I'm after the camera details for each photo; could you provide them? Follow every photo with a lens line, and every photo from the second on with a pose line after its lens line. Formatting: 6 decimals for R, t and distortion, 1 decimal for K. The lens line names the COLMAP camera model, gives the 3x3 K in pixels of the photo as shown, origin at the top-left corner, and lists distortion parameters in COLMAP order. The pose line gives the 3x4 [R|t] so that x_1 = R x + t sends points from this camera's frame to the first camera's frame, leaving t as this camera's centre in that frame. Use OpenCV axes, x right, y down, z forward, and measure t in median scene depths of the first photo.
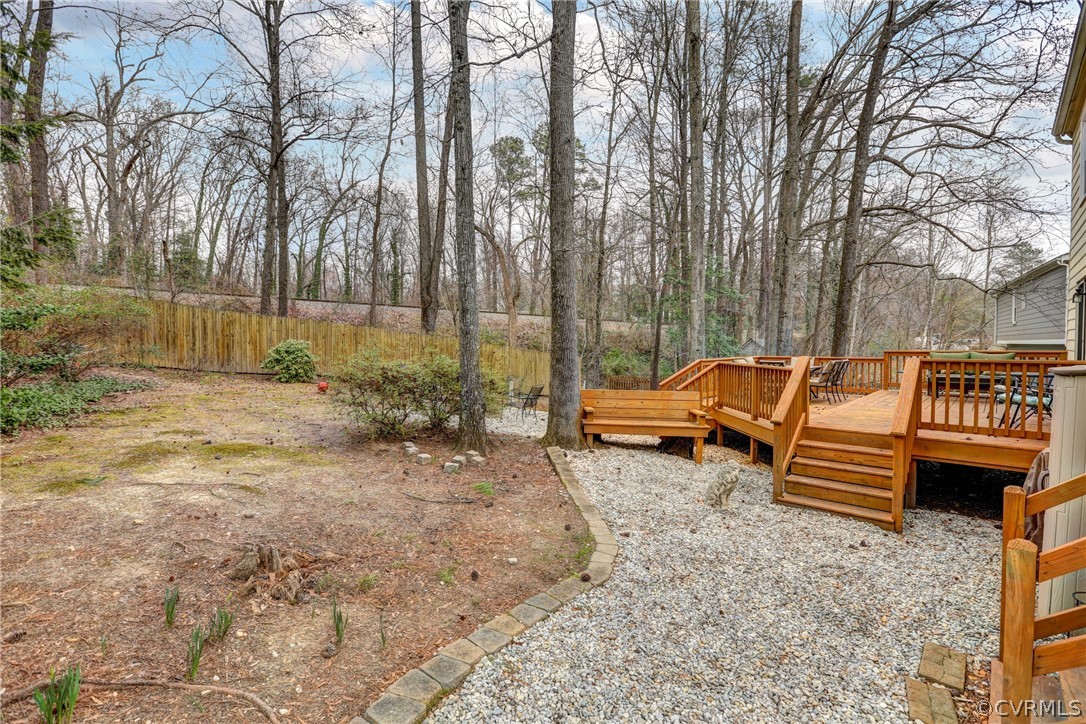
lens RADIAL K [[493.5, 0, 545.8], [0, 493.5, 358.5], [0, 0, 1]] dist [-0.044764, 0.014952]
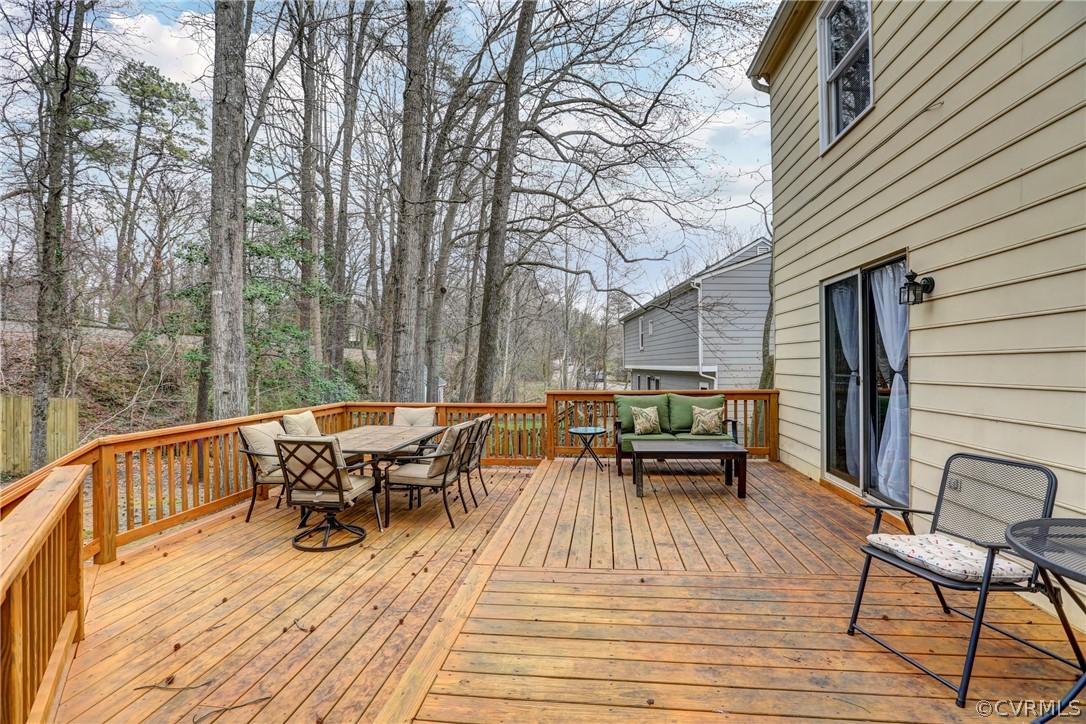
lens RADIAL K [[493.5, 0, 549.4], [0, 493.5, 361.7], [0, 0, 1]] dist [-0.044764, 0.014952]
pose [[0.797095, 0.002664, 0.603848, 0.266917], [0.020146, 0.999316, -0.031002, -0.025794], [-0.603518, 0.036876, 0.796496, 0.407969]]
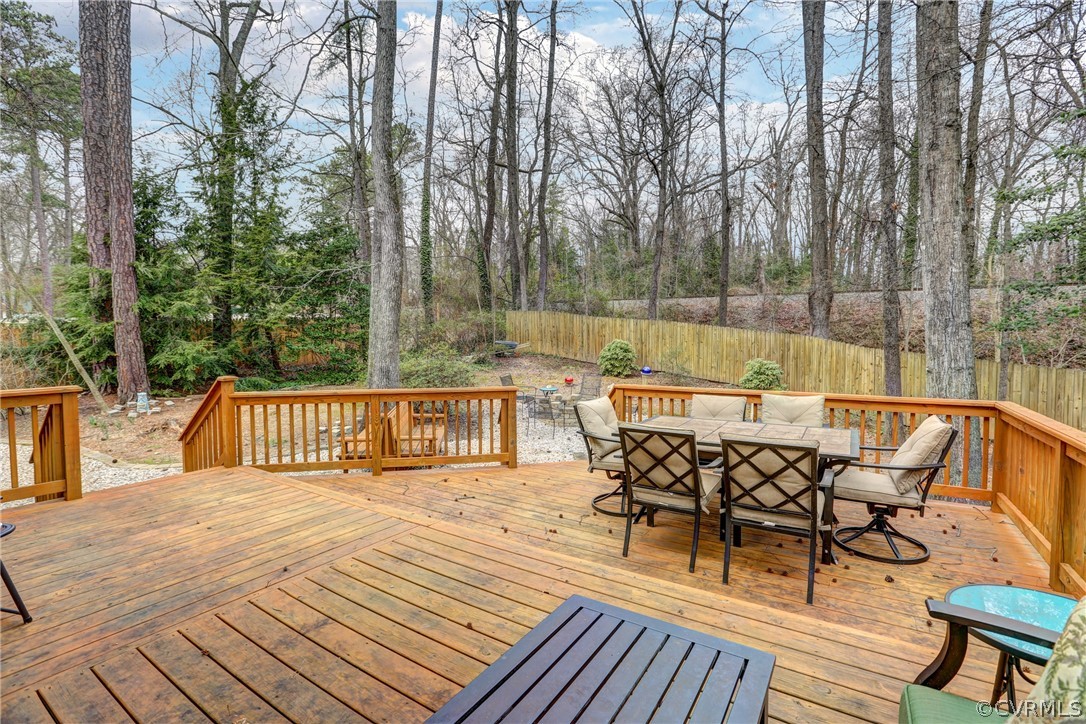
lens RADIAL K [[493.5, 0, 544.9], [0, 493.5, 358.9], [0, 0, 1]] dist [-0.044764, 0.014952]
pose [[0.178919, 0.035459, -0.983225, 0.615676], [-0.023429, 0.999220, 0.031773, -0.031229], [0.983585, 0.017351, 0.179611, 0.610154]]
